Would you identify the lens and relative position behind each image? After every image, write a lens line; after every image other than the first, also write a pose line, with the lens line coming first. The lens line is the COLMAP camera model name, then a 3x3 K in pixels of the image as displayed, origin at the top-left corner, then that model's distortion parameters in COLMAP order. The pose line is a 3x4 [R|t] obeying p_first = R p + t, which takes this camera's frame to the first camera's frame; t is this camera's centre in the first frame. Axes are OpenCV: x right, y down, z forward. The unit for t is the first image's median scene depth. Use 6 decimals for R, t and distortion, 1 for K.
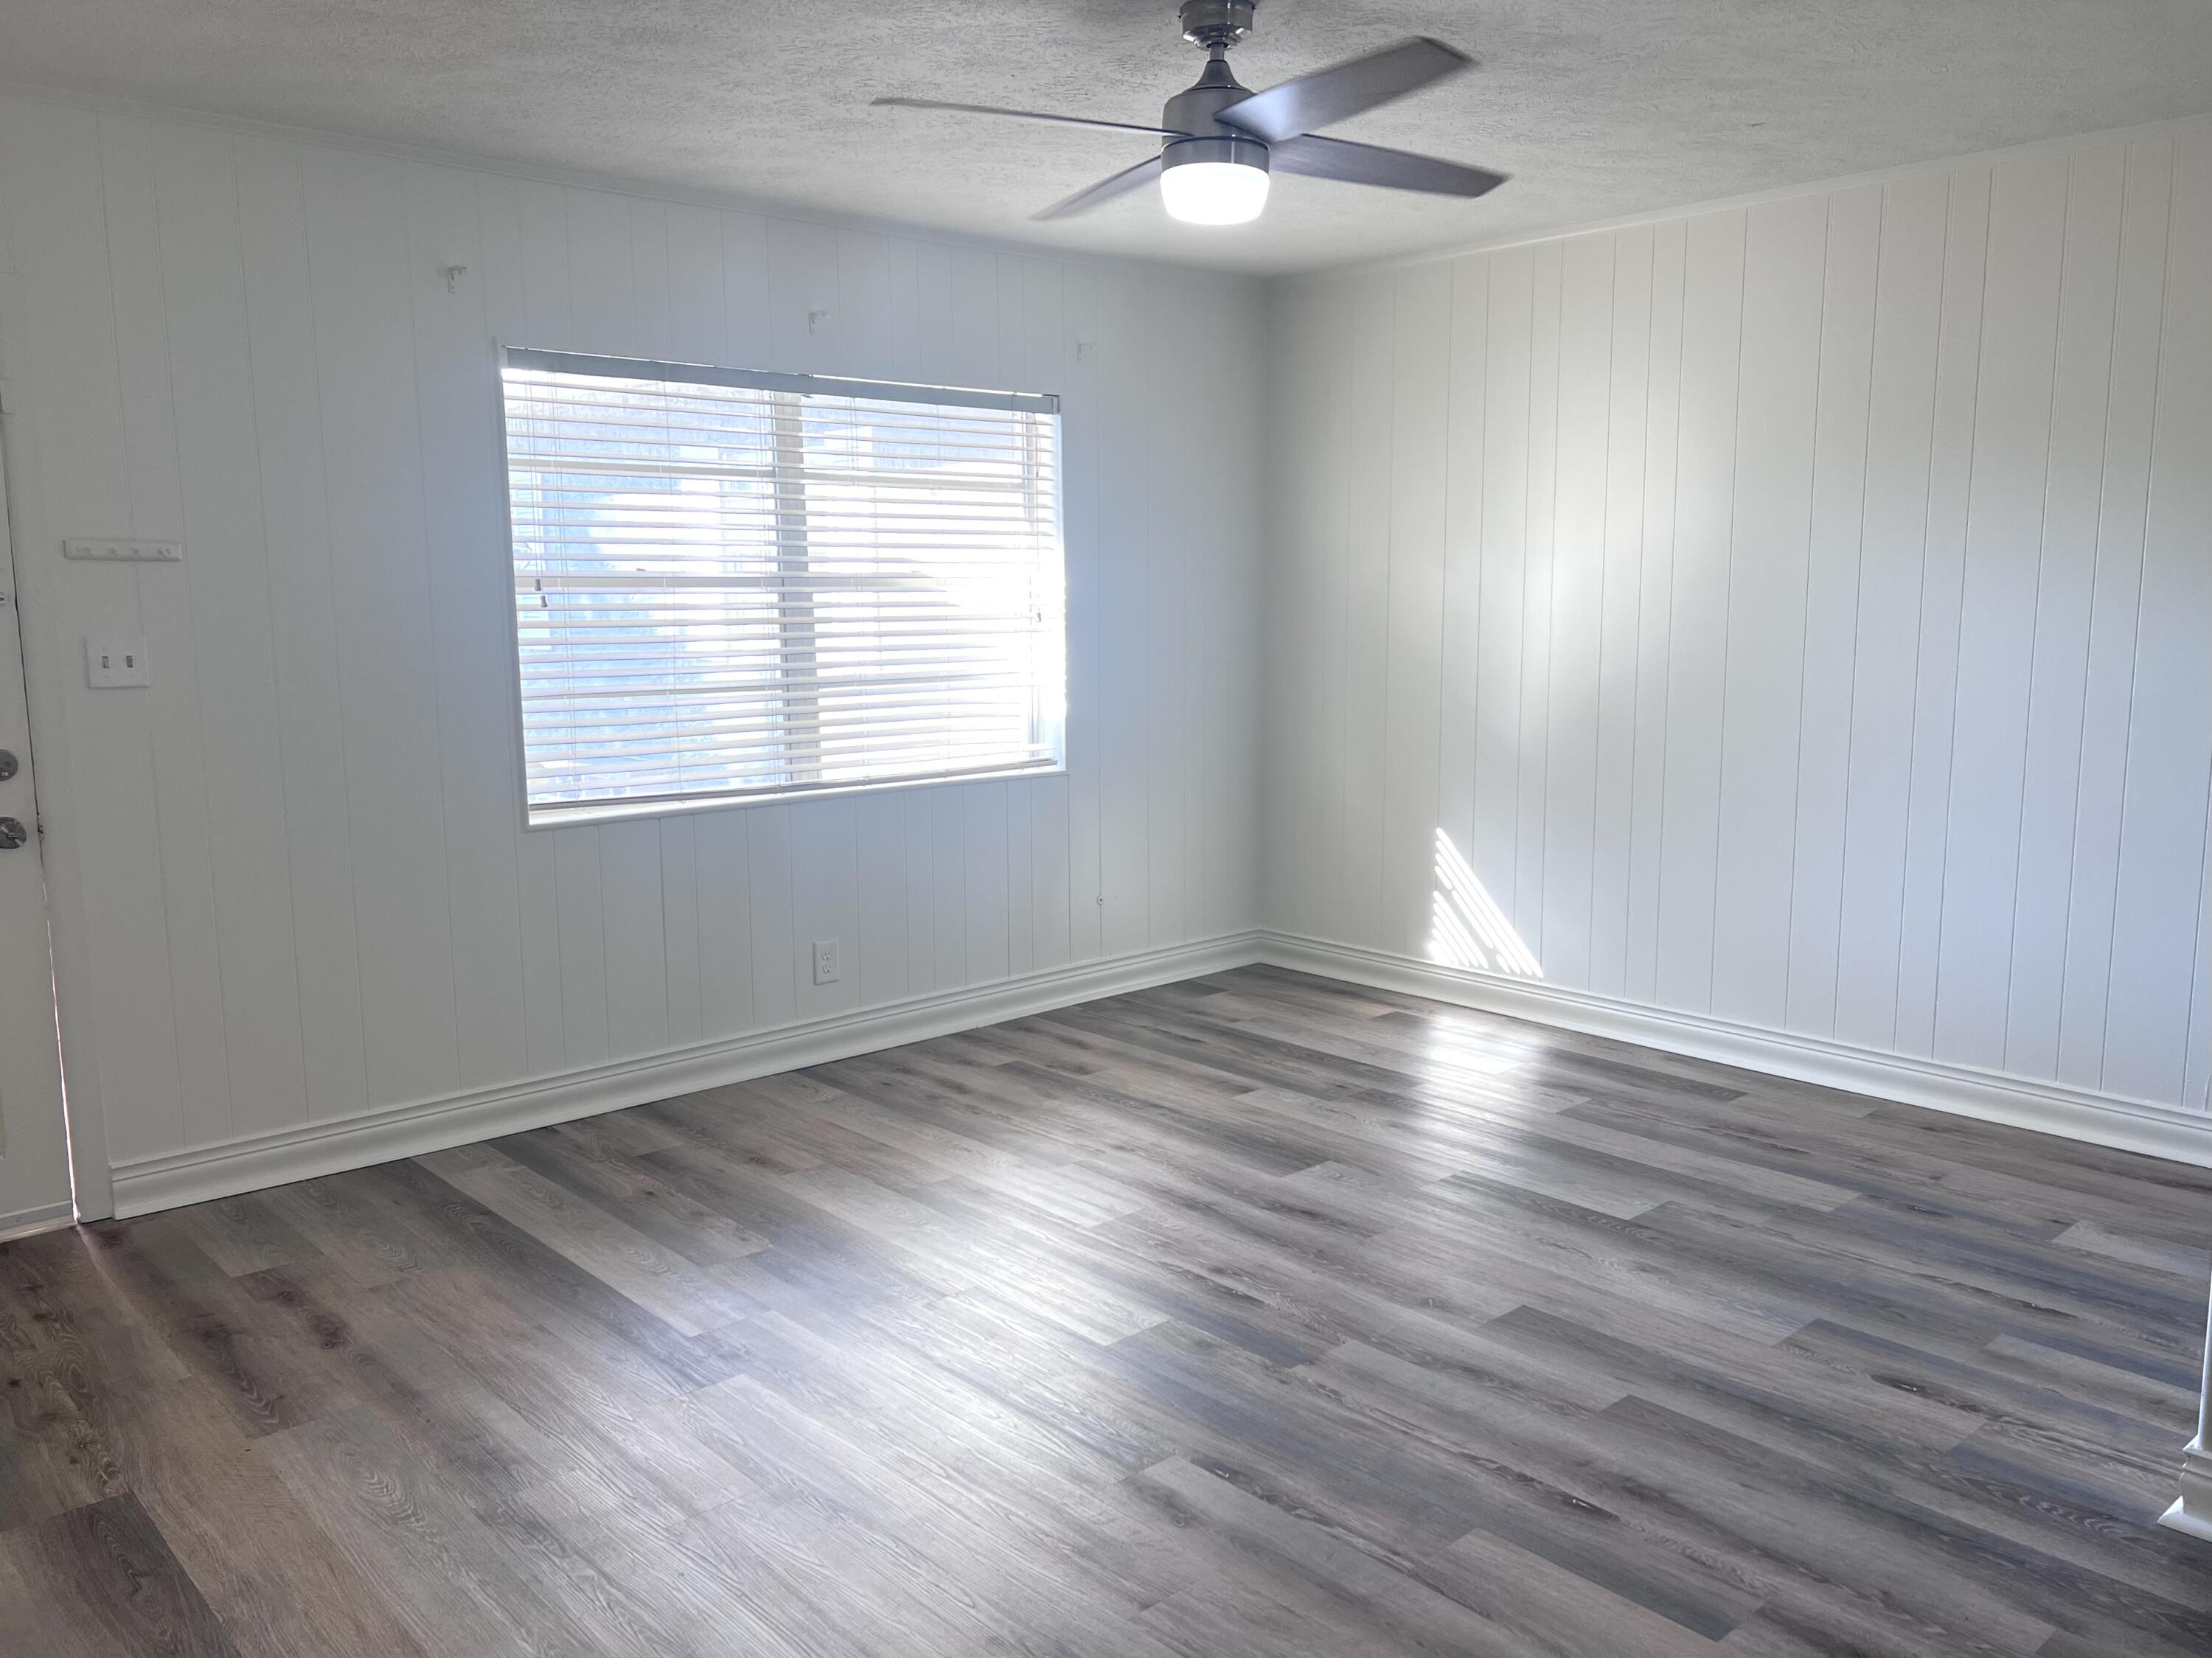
lens RADIAL K [[1696.6, 0, 1104.5], [0, 1696.6, 808.5], [0, 0, 1]] dist [0.072313, -0.062098]
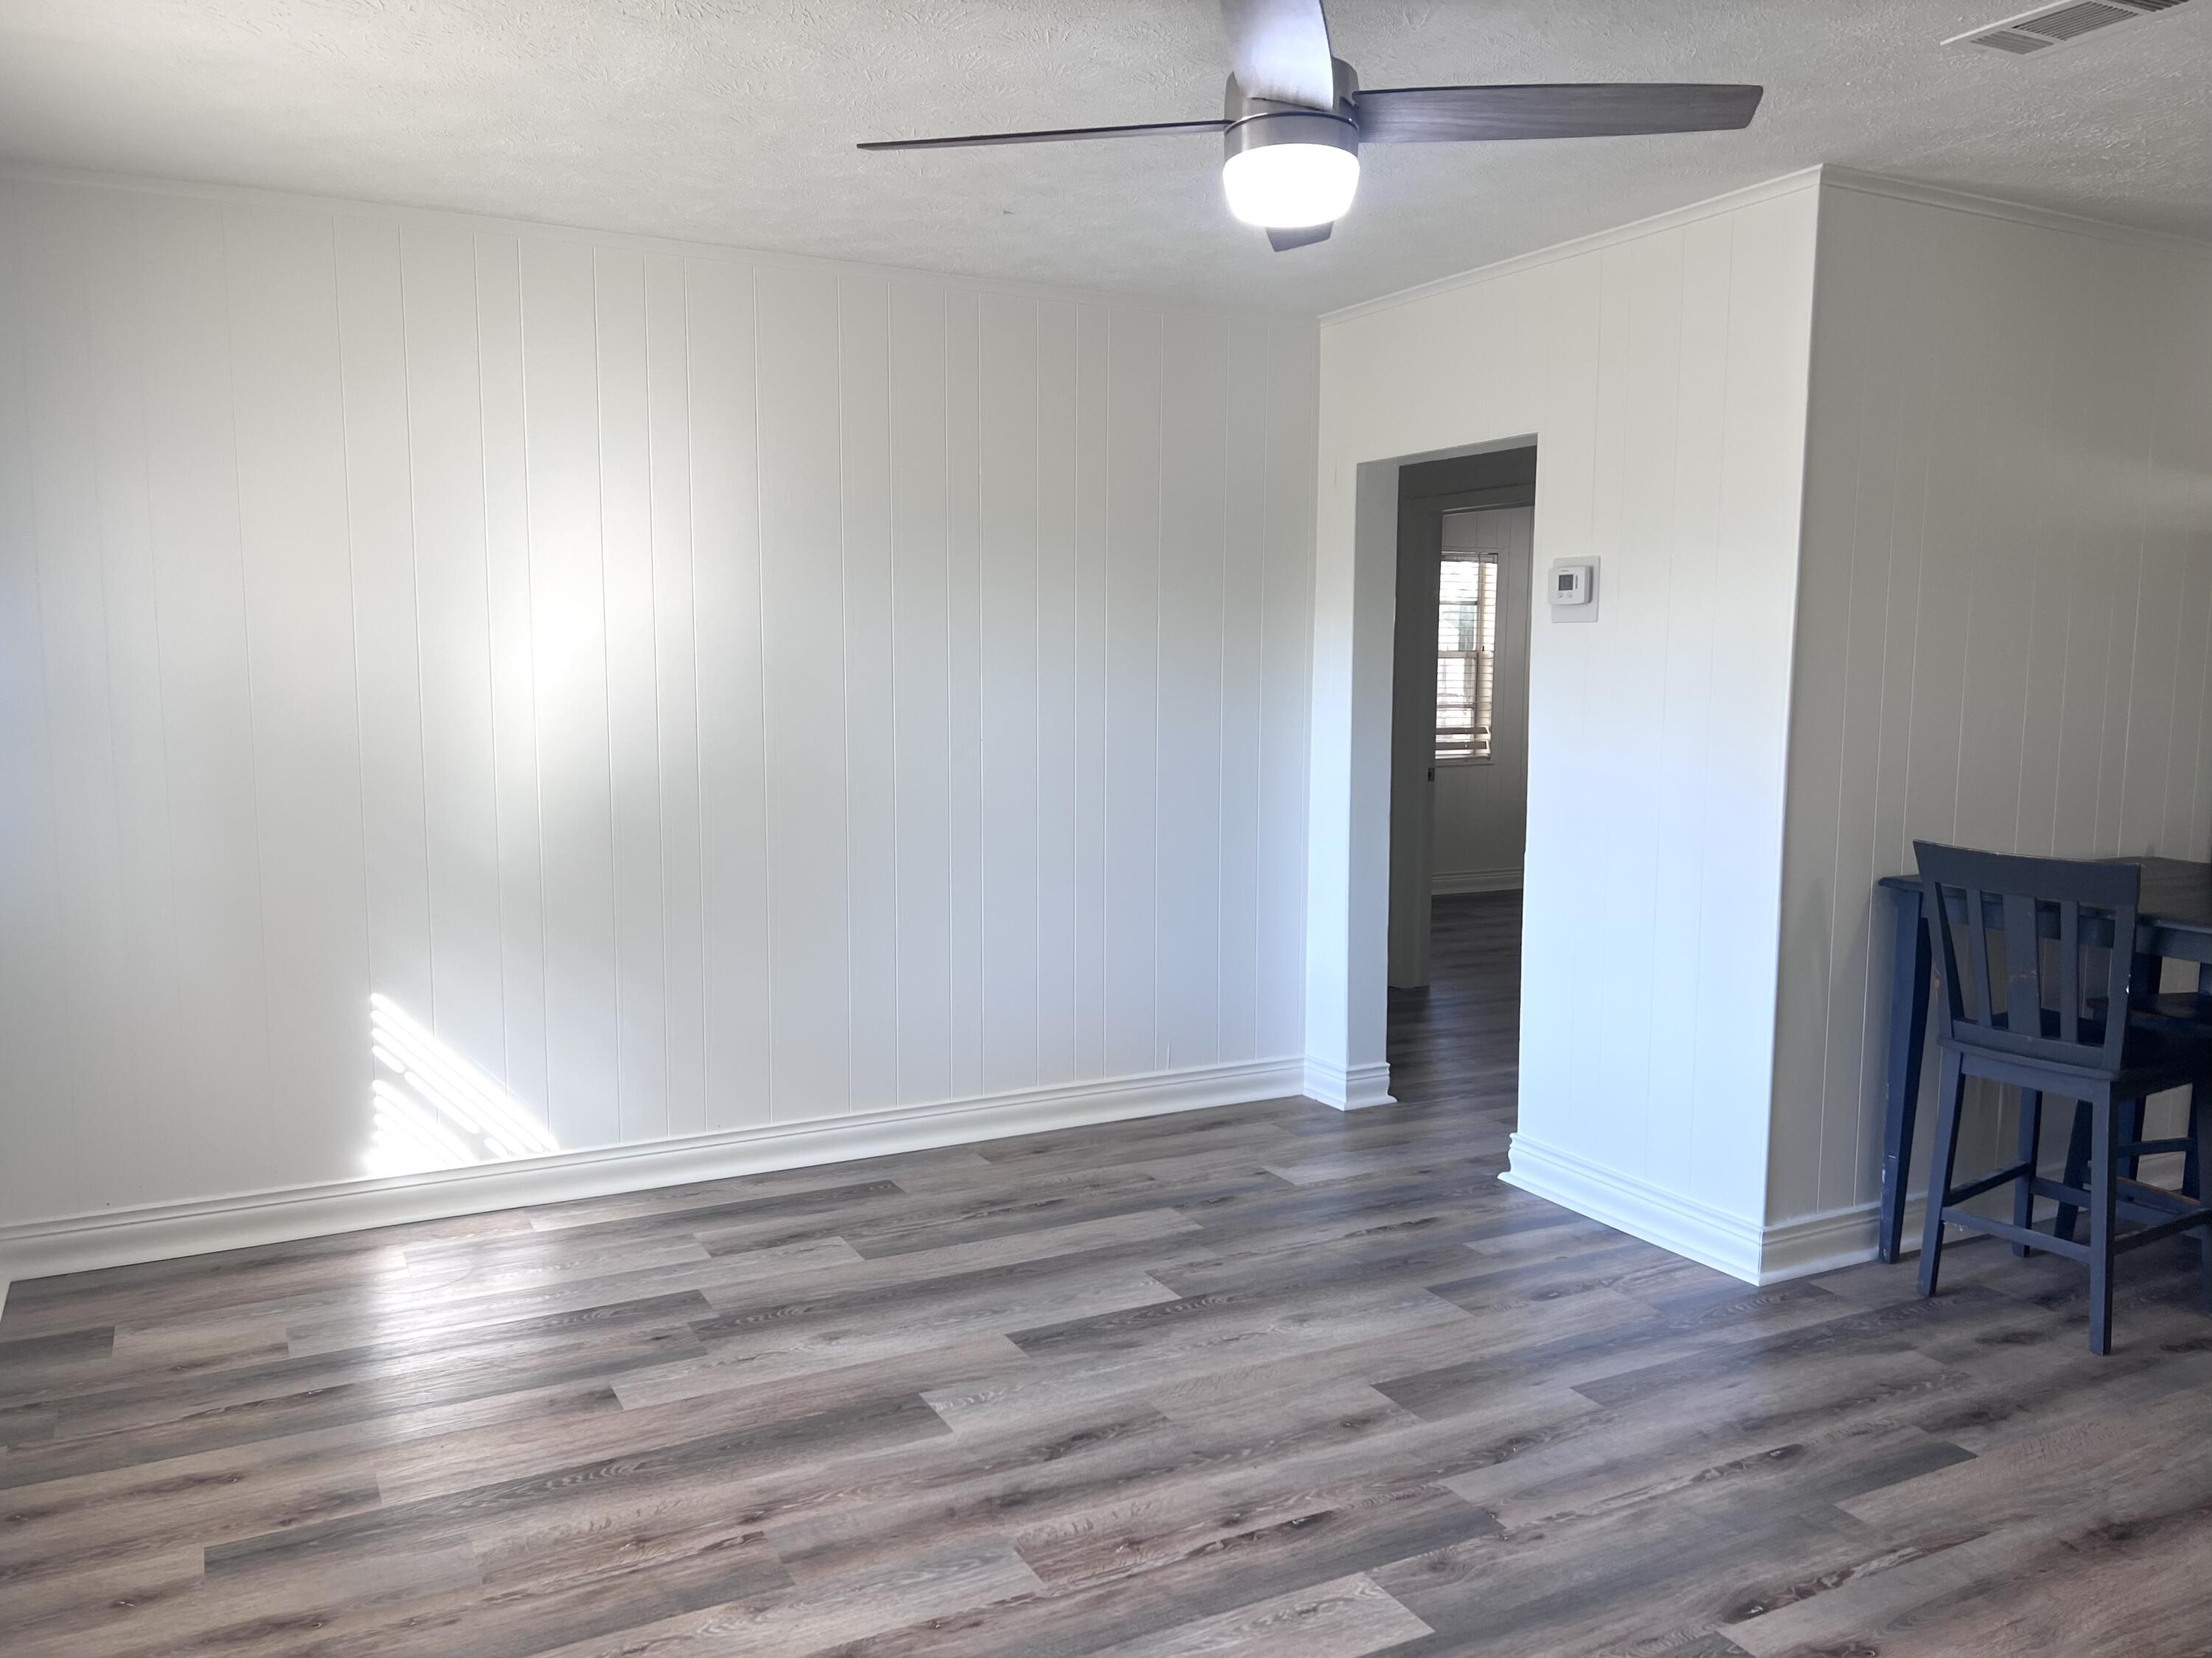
lens RADIAL K [[1696.6, 0, 1089.6], [0, 1696.6, 832.9], [0, 0, 1]] dist [0.072313, -0.062098]
pose [[0.254676, -0.096466, 0.962203, -0.590465], [0.119760, 0.990498, 0.067604, -0.096178], [-0.959582, 0.098016, 0.263808, 0.692404]]
